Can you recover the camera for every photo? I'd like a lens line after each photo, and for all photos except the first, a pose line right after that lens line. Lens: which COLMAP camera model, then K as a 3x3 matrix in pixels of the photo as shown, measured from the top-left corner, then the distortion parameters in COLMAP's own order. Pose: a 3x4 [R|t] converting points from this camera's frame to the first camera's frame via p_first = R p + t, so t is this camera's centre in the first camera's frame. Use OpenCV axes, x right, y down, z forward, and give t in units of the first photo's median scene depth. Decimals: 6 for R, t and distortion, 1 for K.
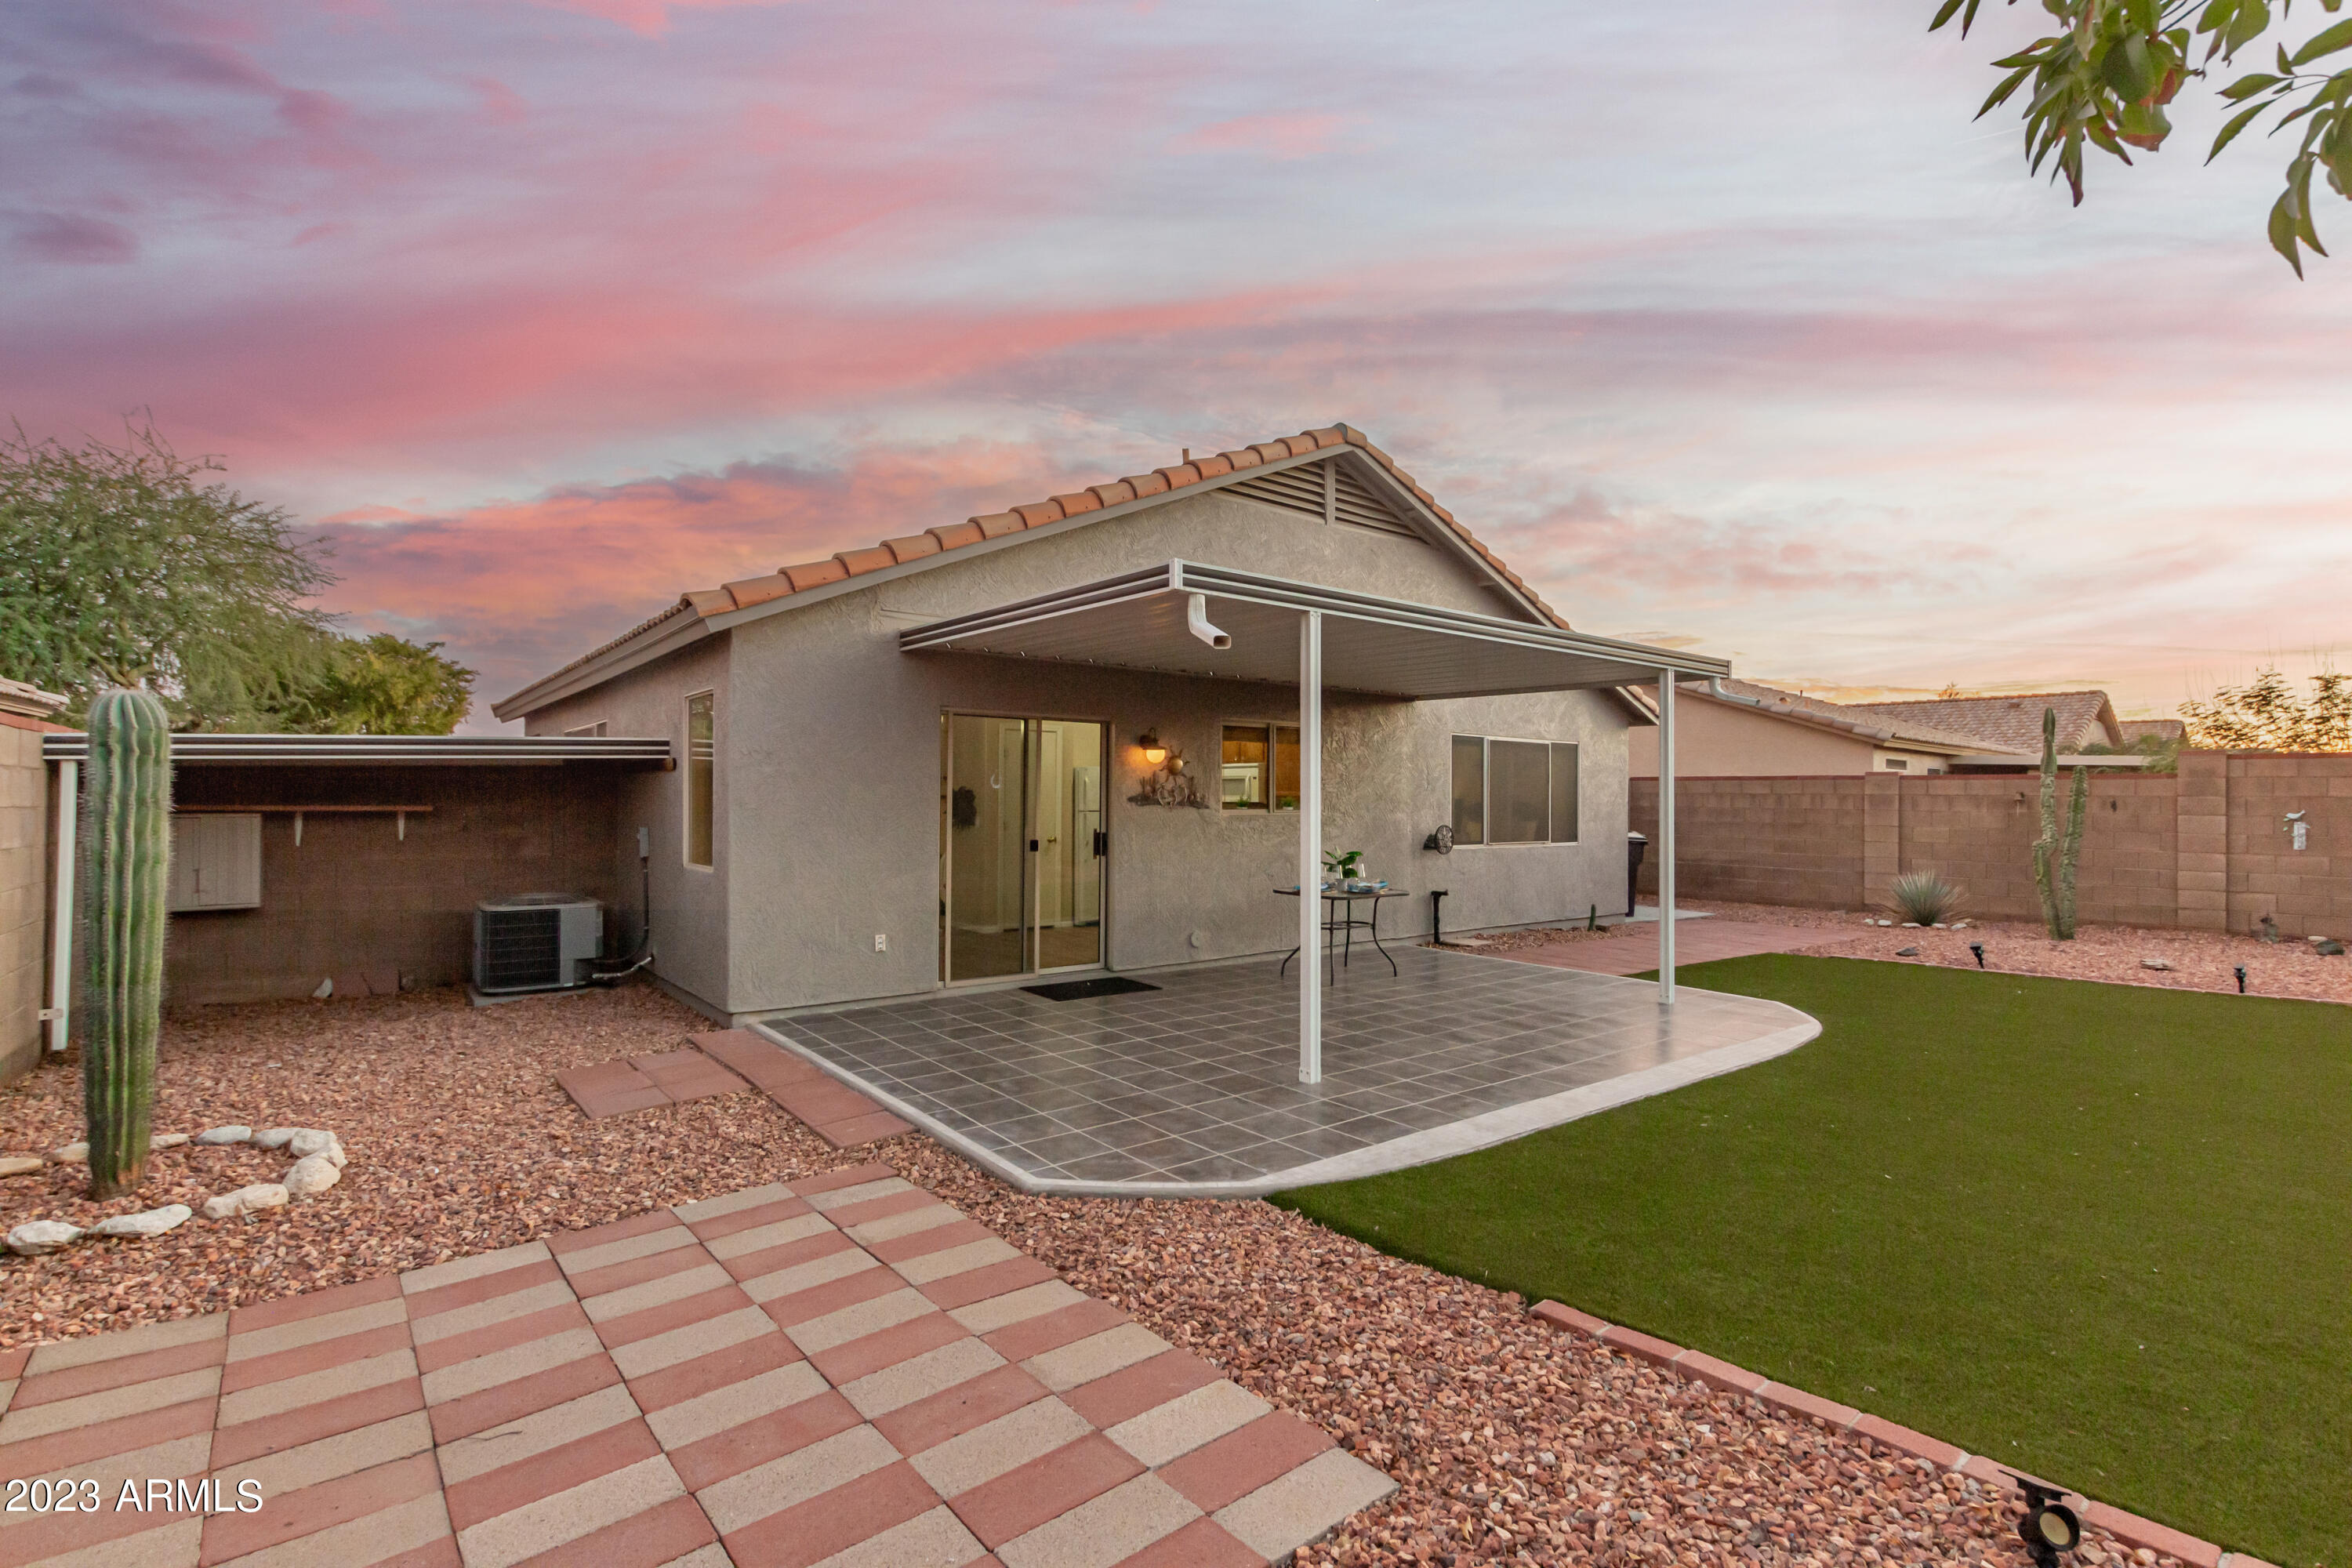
lens RADIAL K [[1069.3, 0, 1168.6], [0, 1069.3, 797.0], [0, 0, 1]] dist [0.000259, -0.000023]
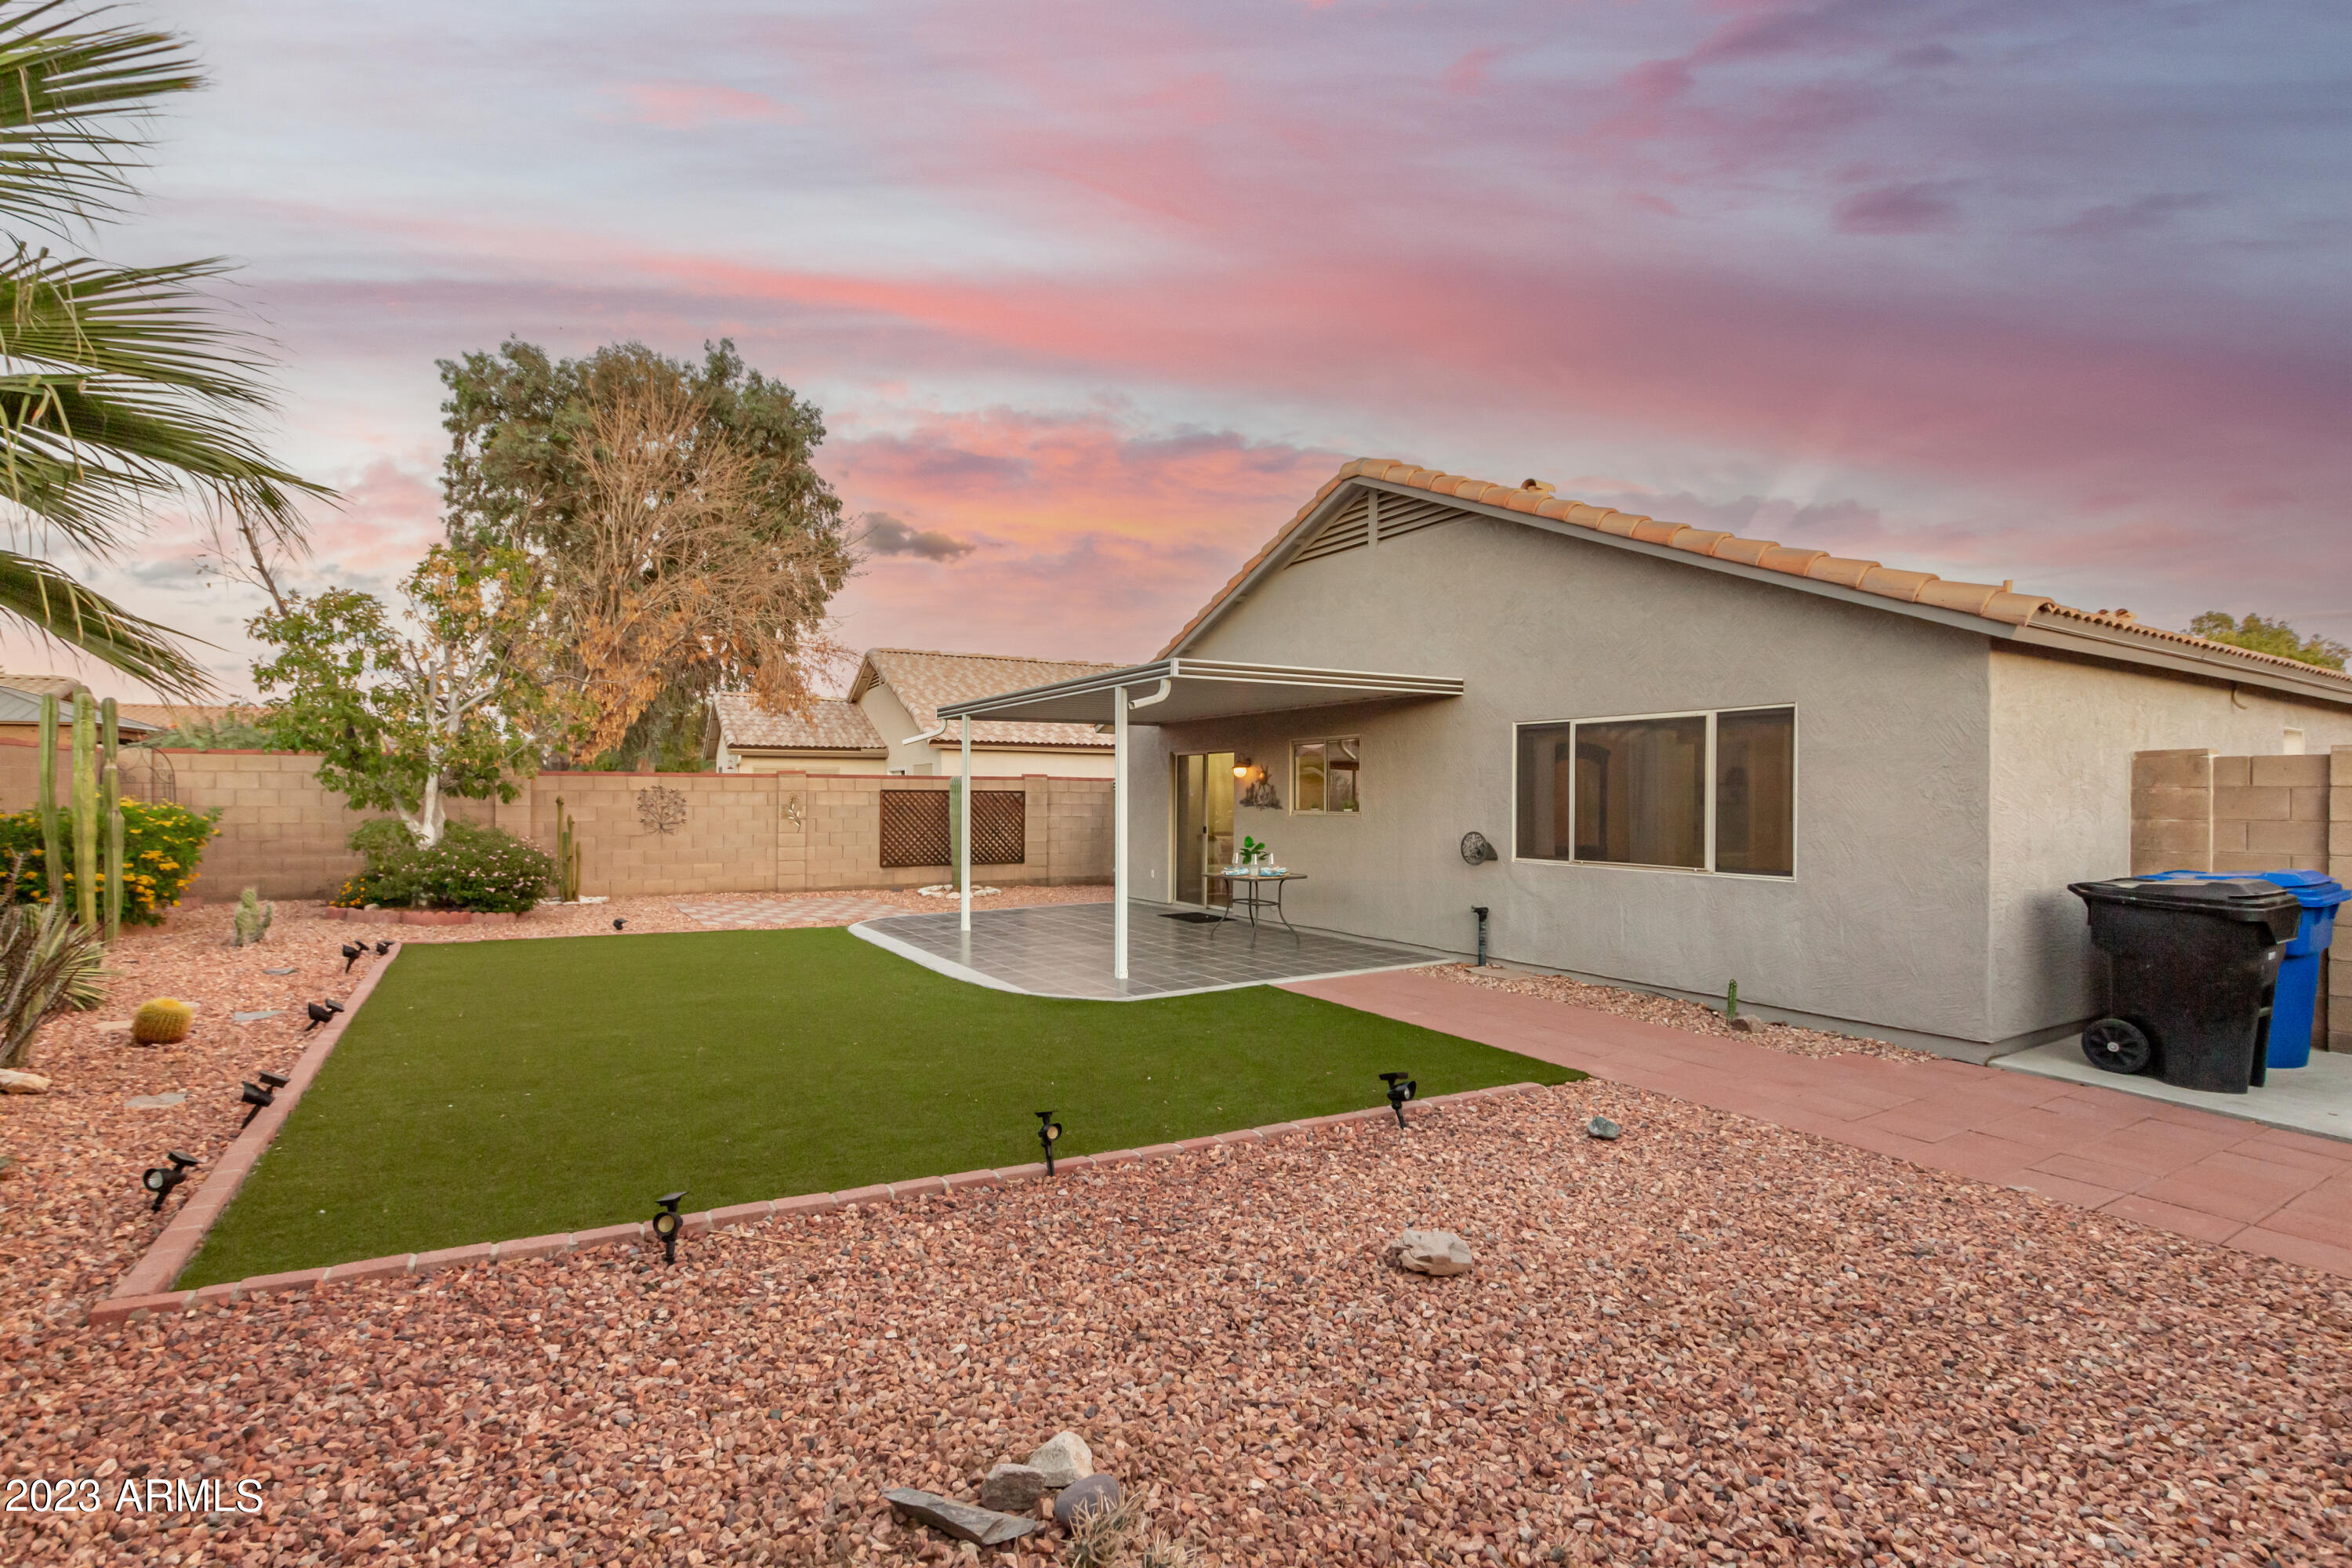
lens RADIAL K [[1069.3, 0, 1168.6], [0, 1069.3, 797.0], [0, 0, 1]] dist [0.000259, -0.000023]
pose [[-0.140861, -0.003884, -0.990022, 1.422068], [0.002337, 0.999988, -0.004255, 0.001363], [0.990027, -0.002914, -0.140850, 1.077875]]
